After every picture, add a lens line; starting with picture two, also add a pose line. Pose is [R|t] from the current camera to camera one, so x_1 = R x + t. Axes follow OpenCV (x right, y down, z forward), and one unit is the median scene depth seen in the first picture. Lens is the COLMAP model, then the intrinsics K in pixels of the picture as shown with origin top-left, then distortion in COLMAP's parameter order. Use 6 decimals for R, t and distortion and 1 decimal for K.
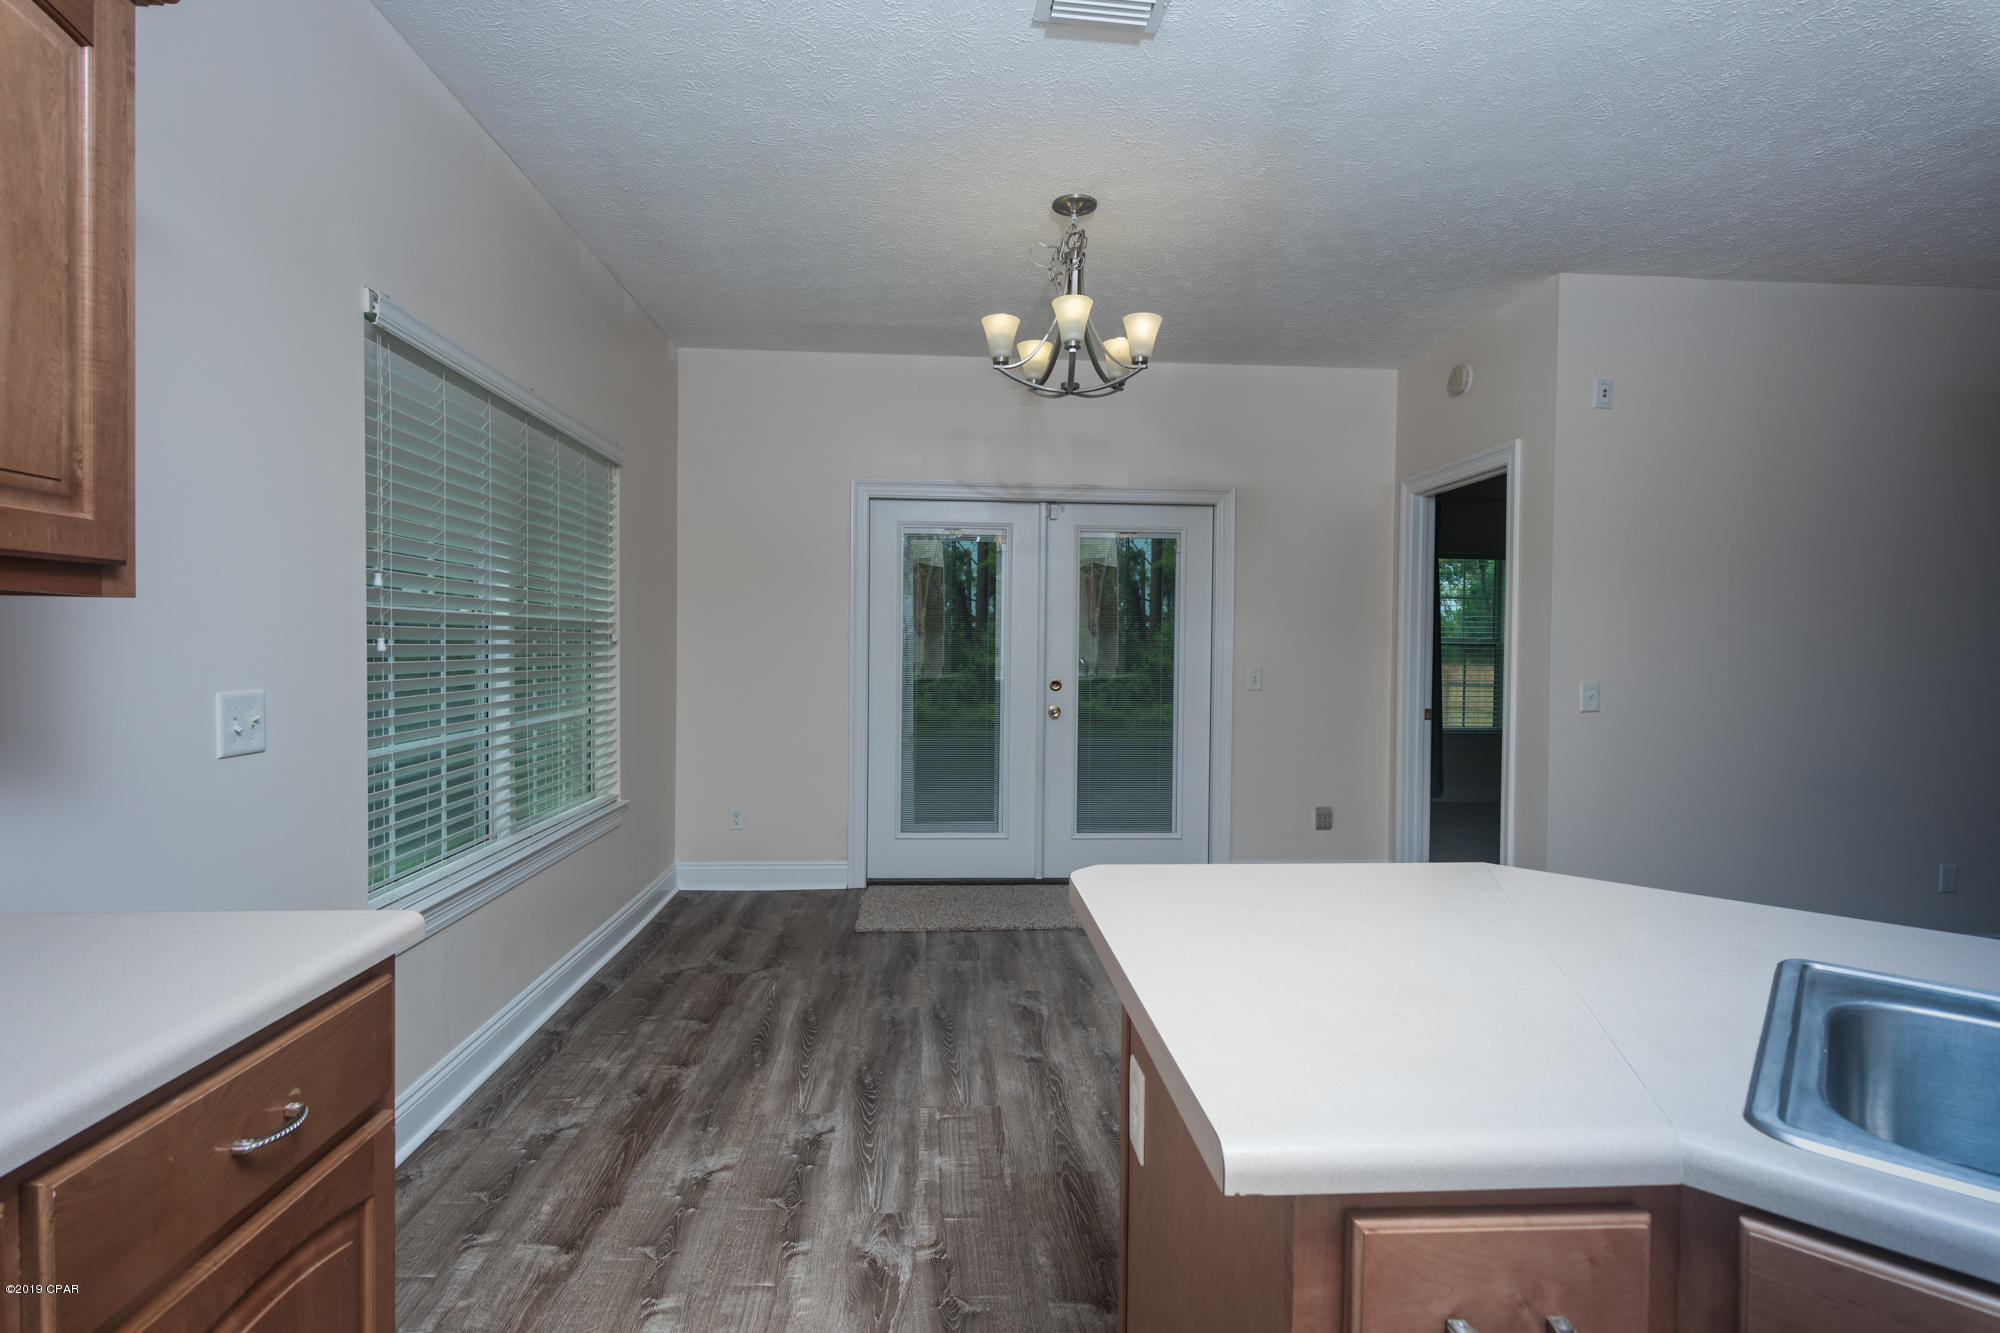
lens RADIAL K [[955.6, 0, 1003.8], [0, 955.6, 661.4], [0, 0, 1]] dist [0.006915, -0.000109]
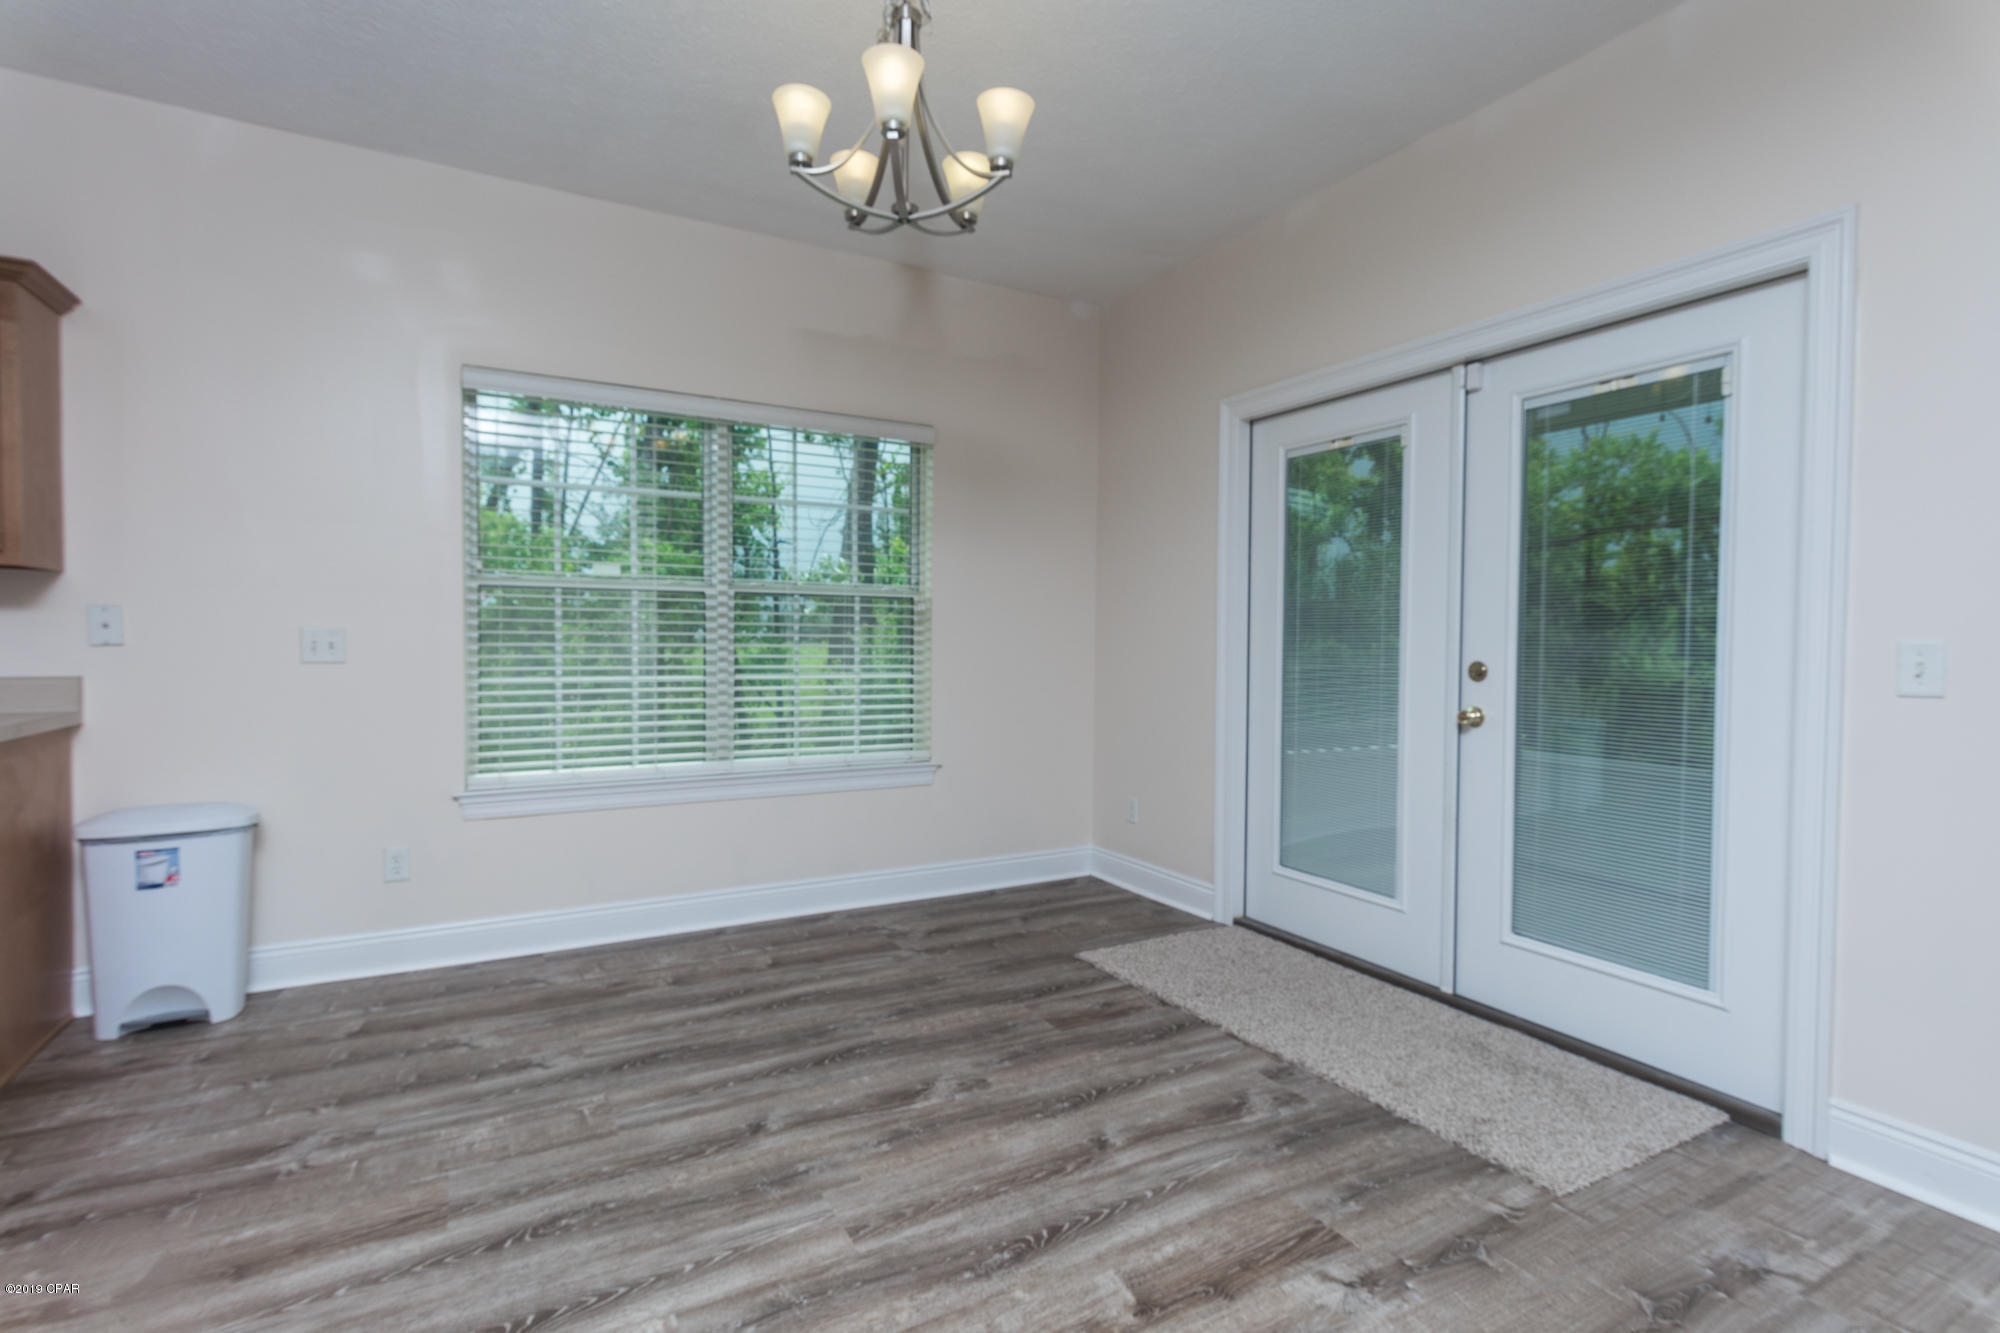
lens RADIAL K [[955.6, 0, 1003.8], [0, 955.6, 661.4], [0, 0, 1]] dist [0.006915, -0.000109]
pose [[0.433276, 0.016352, -0.901113, 0.746960], [-0.020600, 0.999754, 0.008237, 0.031704], [0.901026, 0.014994, 0.433507, 0.785287]]
